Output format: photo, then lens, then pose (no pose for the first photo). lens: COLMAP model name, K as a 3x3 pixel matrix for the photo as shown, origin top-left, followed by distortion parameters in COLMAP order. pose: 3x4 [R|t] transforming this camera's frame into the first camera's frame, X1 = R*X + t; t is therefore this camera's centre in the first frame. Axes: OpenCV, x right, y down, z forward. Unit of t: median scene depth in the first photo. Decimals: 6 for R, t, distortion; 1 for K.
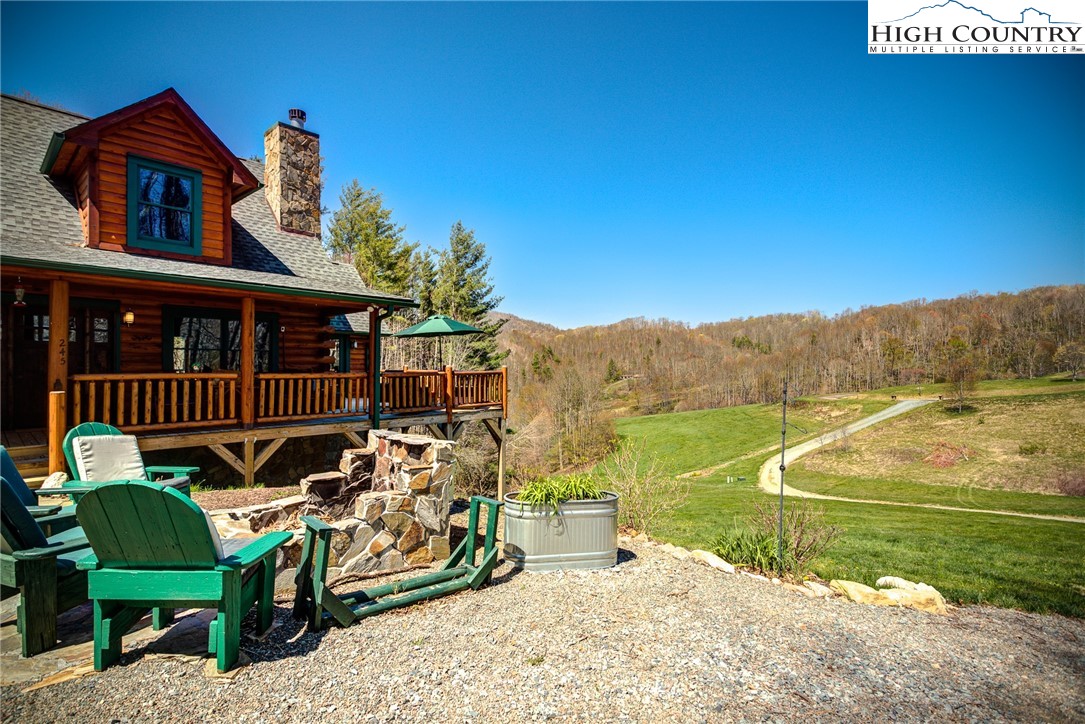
lens RADIAL K [[523.4, 0, 538.4], [0, 523.4, 362.1], [0, 0, 1]] dist [-0.010876, 0.005629]
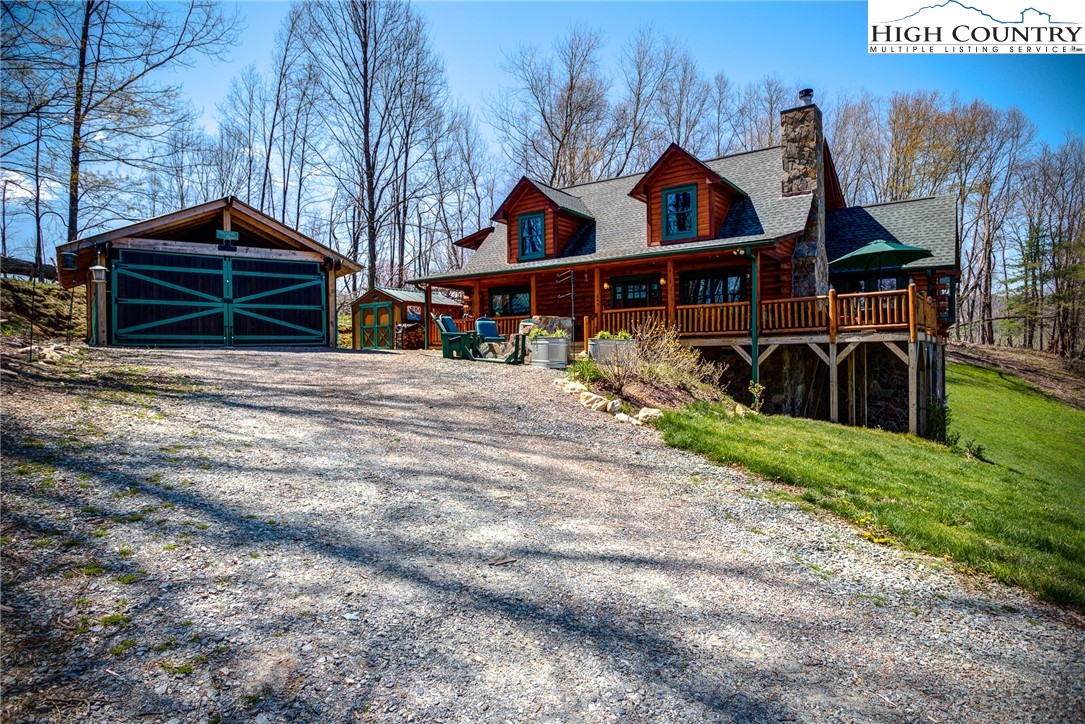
lens RADIAL K [[642.1, 0, 541.5], [0, 642.1, 353.4], [0, 0, 1]] dist [-0.023169, -0.001121]
pose [[0.121224, -0.012348, -0.992548, 0.923119], [0.023910, 0.999669, -0.009517, 0.118663], [0.992337, -0.022578, 0.121479, 0.221762]]
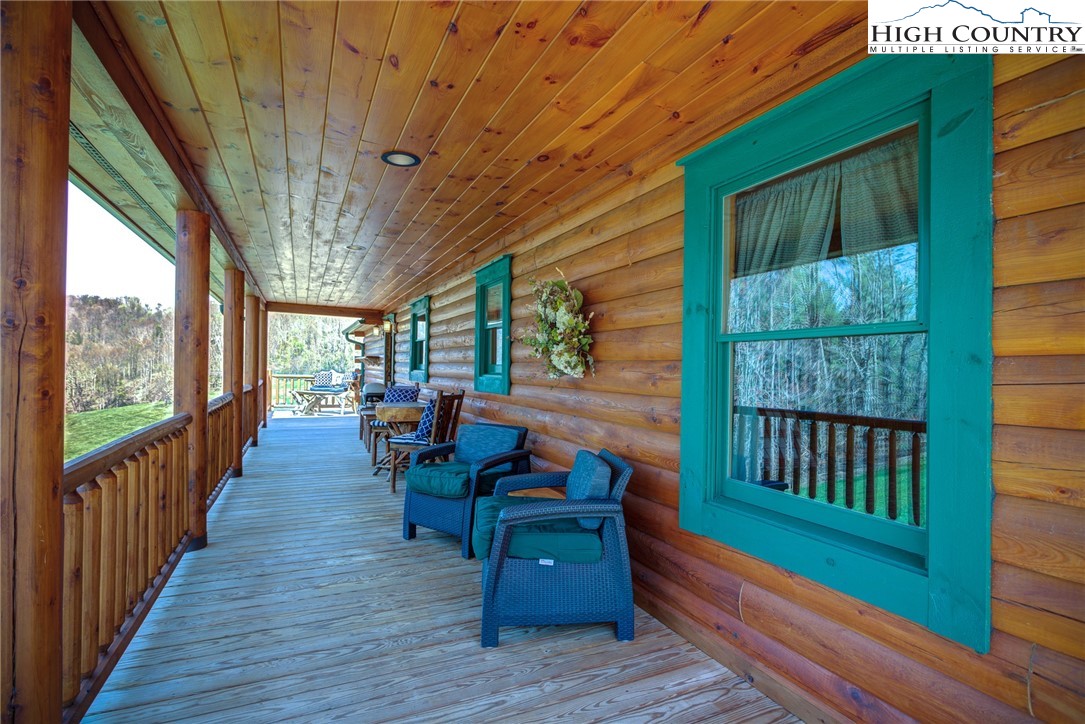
lens RADIAL K [[523.4, 0, 542.2], [0, 523.4, 368.1], [0, 0, 1]] dist [-0.010876, 0.005629]
pose [[0.381176, 0.004614, 0.924491, -1.425831], [-0.024994, 0.999673, 0.005317, -0.014175], [-0.924164, -0.025134, 0.381167, 0.804268]]
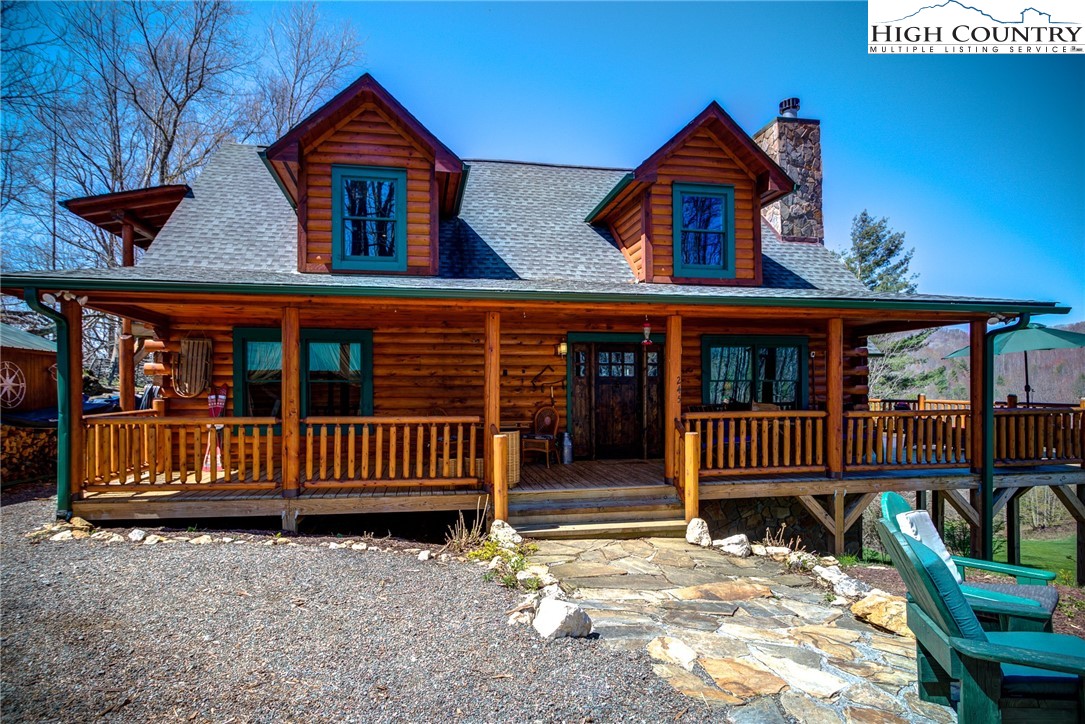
lens RADIAL K [[523.4, 0, 509.5], [0, 523.4, 392.8], [0, 0, 1]] dist [-0.010876, 0.005629]
pose [[0.775070, 0.002023, -0.631872, -0.284118], [0.011768, 0.999775, 0.017636, -0.018008], [0.631766, -0.021105, 0.774872, 0.026585]]
